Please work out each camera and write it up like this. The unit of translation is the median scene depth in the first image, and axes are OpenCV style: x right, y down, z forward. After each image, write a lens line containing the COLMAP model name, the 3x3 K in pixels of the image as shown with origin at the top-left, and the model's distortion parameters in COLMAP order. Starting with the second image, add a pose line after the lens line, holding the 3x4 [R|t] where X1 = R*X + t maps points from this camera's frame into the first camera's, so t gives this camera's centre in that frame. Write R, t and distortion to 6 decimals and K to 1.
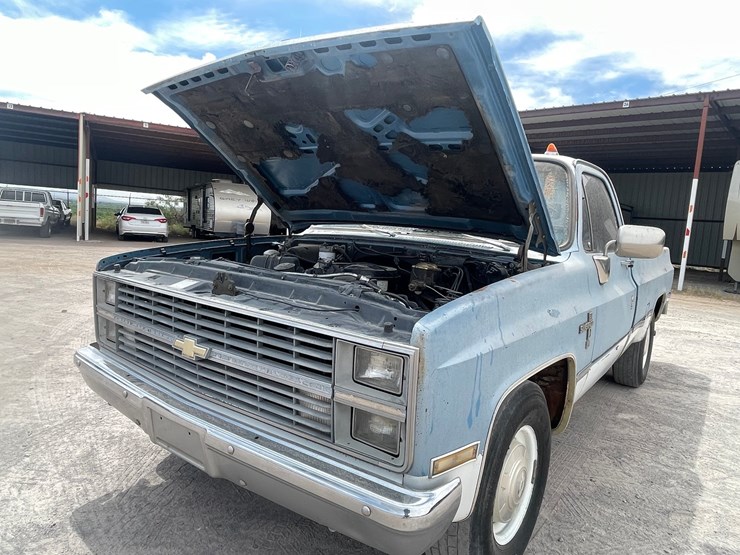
lens RADIAL K [[490.5, 0, 365.4], [0, 490.5, 274.5], [0, 0, 1]] dist [0.001323, -0.004941]
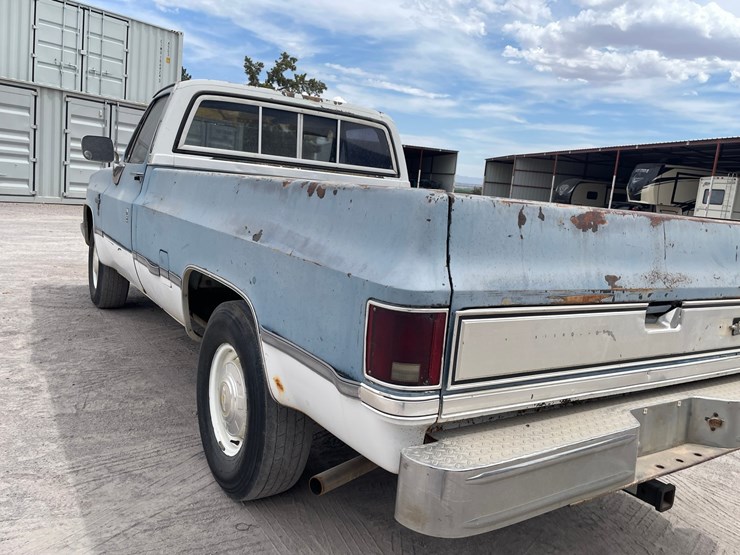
lens RADIAL K [[584.6, 0, 375.9], [0, 584.6, 280.2], [0, 0, 1]] dist [0.093774, -0.123389]
pose [[-0.330357, 0.051218, -0.942465, 1.734694], [-0.220746, 0.966641, 0.129908, -0.091901], [0.917679, 0.250962, -0.308031, 2.147210]]
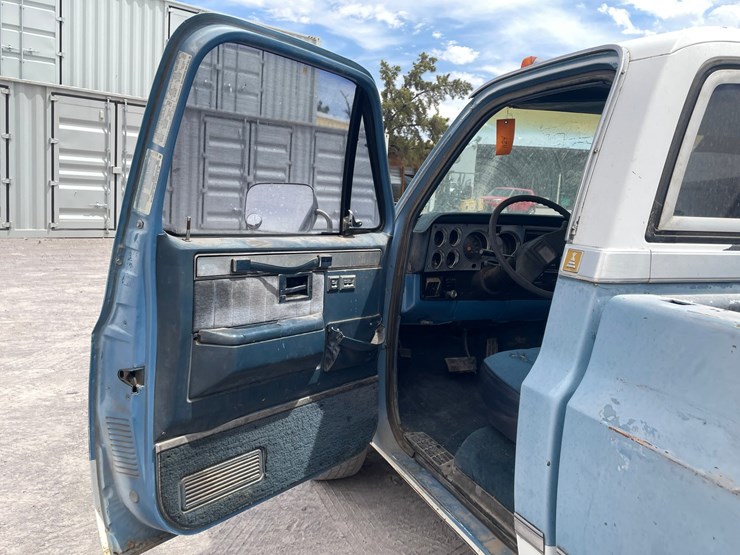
lens RADIAL K [[617.9, 0, 380.0], [0, 617.9, 266.4], [0, 0, 1]] dist [0.096729, -0.129329]
pose [[-0.494484, 0.017578, -0.869009, 1.146298], [-0.186148, 0.974456, 0.125633, -0.099175], [0.849020, 0.223888, -0.478581, 1.320841]]
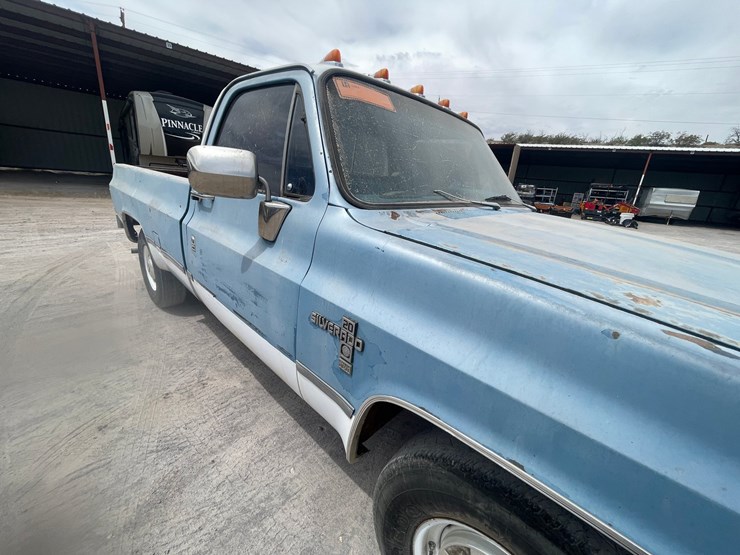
lens RADIAL K [[298.8, 0, 370.4], [0, 298.8, 278.5], [0, 0, 1]] dist [-0.003198, 0.000273]
pose [[0.114382, -0.367422, 0.922994, -0.503380], [0.029040, 0.929931, 0.366585, -0.169887], [-0.993012, -0.015127, 0.117038, 1.205160]]
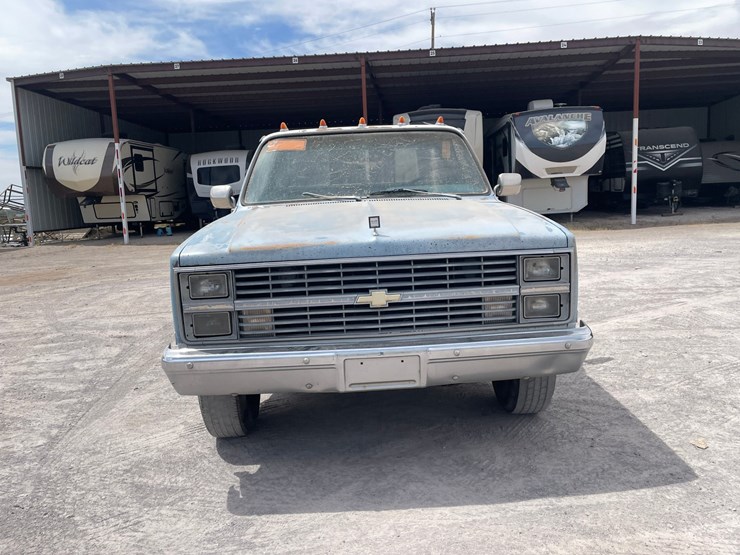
lens RADIAL K [[573.6, 0, 377.6], [0, 573.6, 266.9], [0, 0, 1]] dist [0.090350, -0.115469]
pose [[0.763025, -0.182403, 0.620099, -0.817291], [0.164545, 0.982565, 0.086552, -0.036080], [-0.625074, 0.035993, 0.779735, -0.084794]]
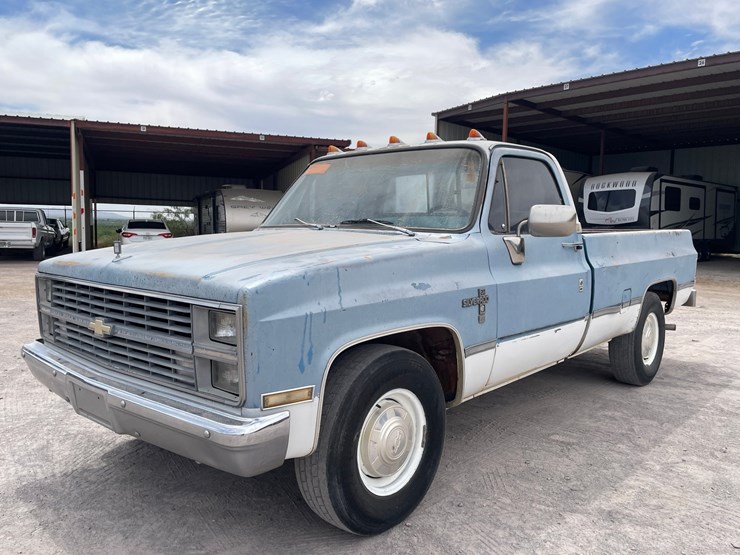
lens RADIAL K [[592.9, 0, 366.6], [0, 592.9, 278.5], [0, 0, 1]] dist [0.086234, -0.112399]
pose [[0.994664, -0.046453, -0.092120, 0.275647], [0.044480, 0.998737, -0.023356, 0.062059], [0.093088, 0.019134, 0.995474, -0.250606]]
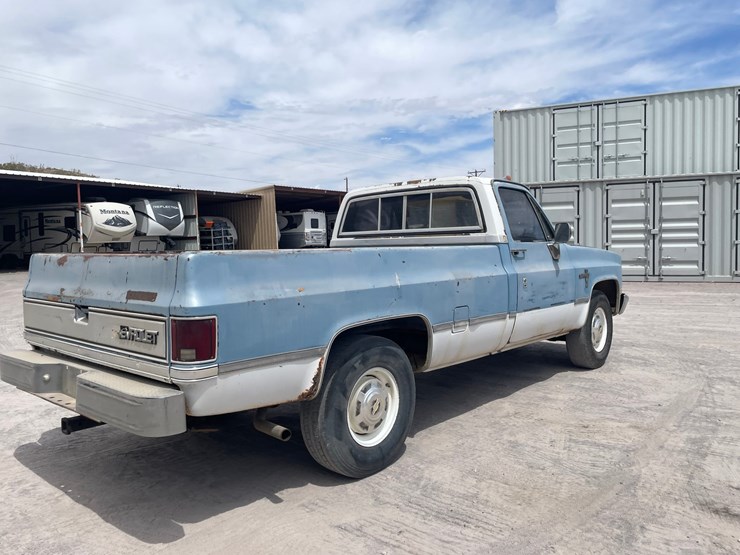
lens RADIAL K [[570.5, 0, 379.2], [0, 570.5, 268.4], [0, 0, 1]] dist [0.090405, -0.111991]
pose [[-0.996375, -0.045280, 0.072014, 0.332404], [-0.033290, 0.986596, 0.159750, -0.321302], [-0.078282, 0.156774, -0.984527, 3.294130]]
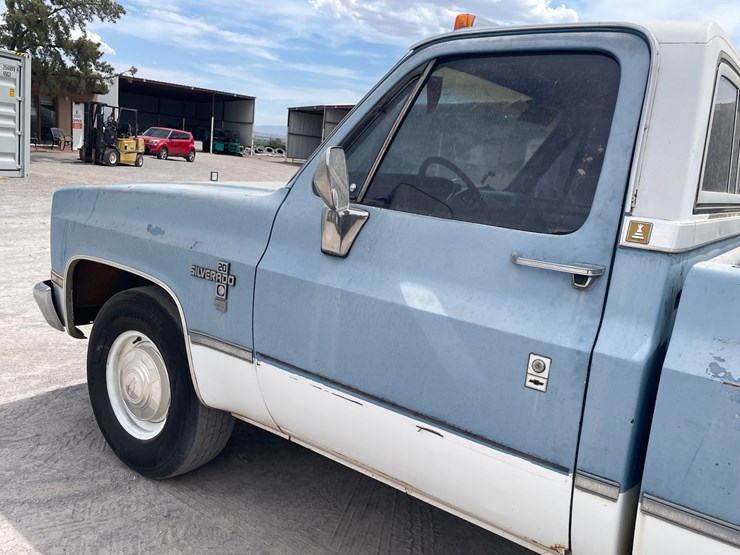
lens RADIAL K [[616.8, 0, 382.3], [0, 616.8, 280.2], [0, 0, 1]] dist [0.074412, -0.097652]
pose [[0.038805, 0.130123, -0.990738, 1.160238], [-0.214322, 0.969495, 0.118939, -0.048152], [0.975992, 0.207721, 0.065509, 0.982271]]
